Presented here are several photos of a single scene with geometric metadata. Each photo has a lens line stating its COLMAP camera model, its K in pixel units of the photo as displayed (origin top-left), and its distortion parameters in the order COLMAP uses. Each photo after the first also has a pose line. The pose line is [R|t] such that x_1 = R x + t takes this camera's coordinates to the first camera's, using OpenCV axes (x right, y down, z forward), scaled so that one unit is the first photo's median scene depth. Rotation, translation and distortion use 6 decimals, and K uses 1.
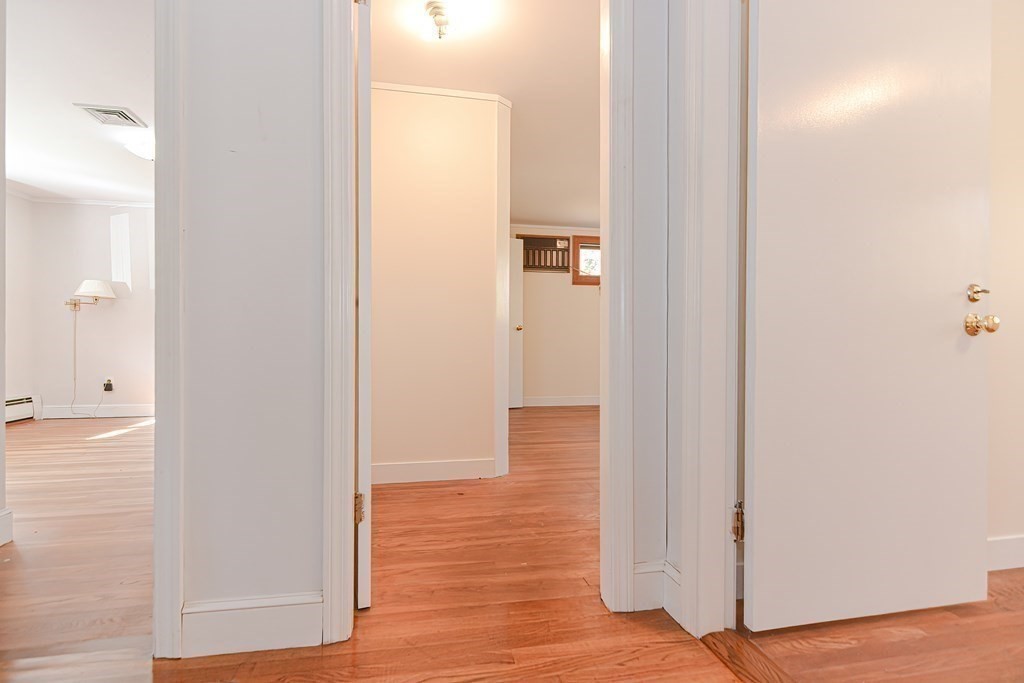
lens RADIAL K [[501.8, 0, 517.8], [0, 501.8, 350.3], [0, 0, 1]] dist [0.017326, -0.007672]
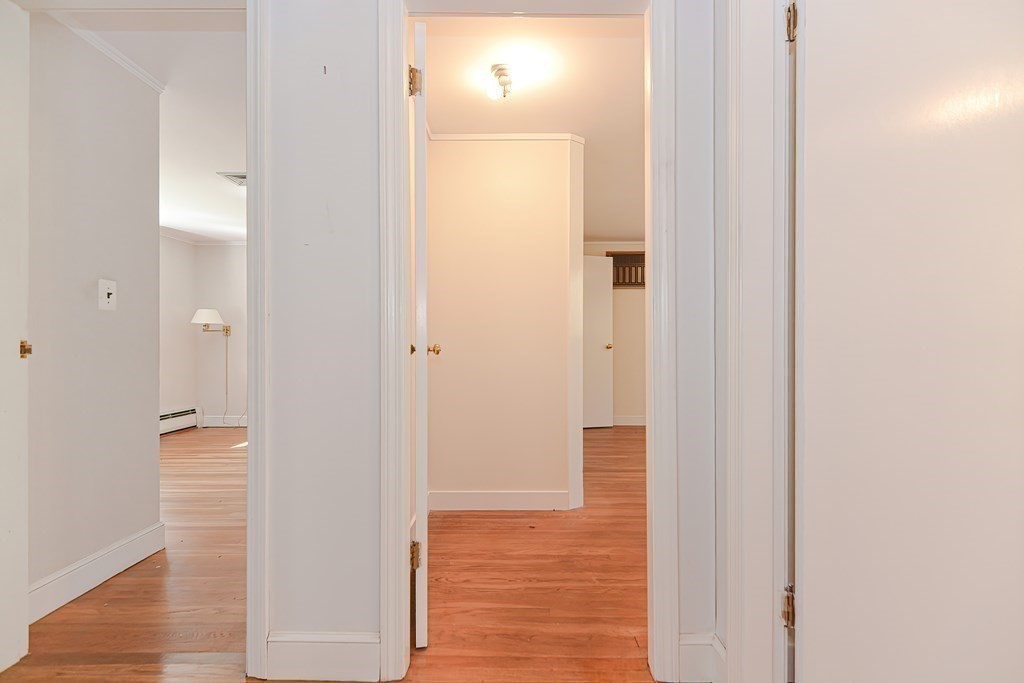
lens RADIAL K [[501.8, 0, 520.8], [0, 501.8, 348.3], [0, 0, 1]] dist [0.017326, -0.007672]
pose [[0.978082, -0.006180, -0.208130, 0.096117], [0.005112, 0.999971, -0.005671, -0.089817], [0.208159, 0.004483, 0.978085, -0.018328]]
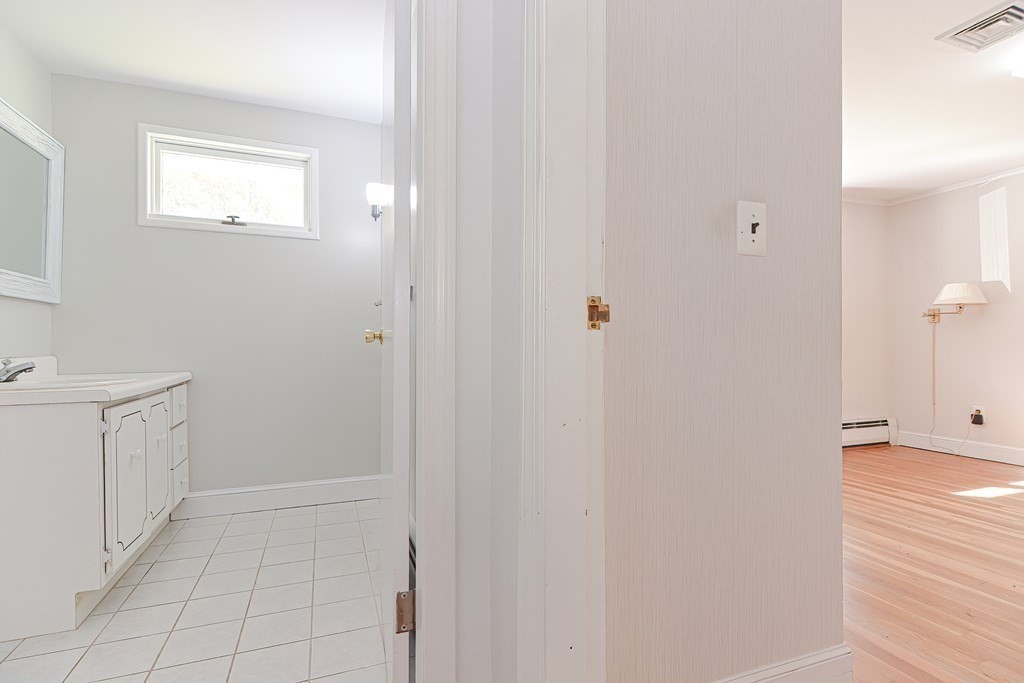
lens RADIAL K [[501.8, 0, 506.0], [0, 501.8, 340.2], [0, 0, 1]] dist [0.017326, -0.007672]
pose [[0.152987, -0.014146, -0.988127, -0.365515], [-0.009169, 0.999834, -0.015733, -0.068599], [0.988186, 0.011467, 0.152832, 0.404434]]
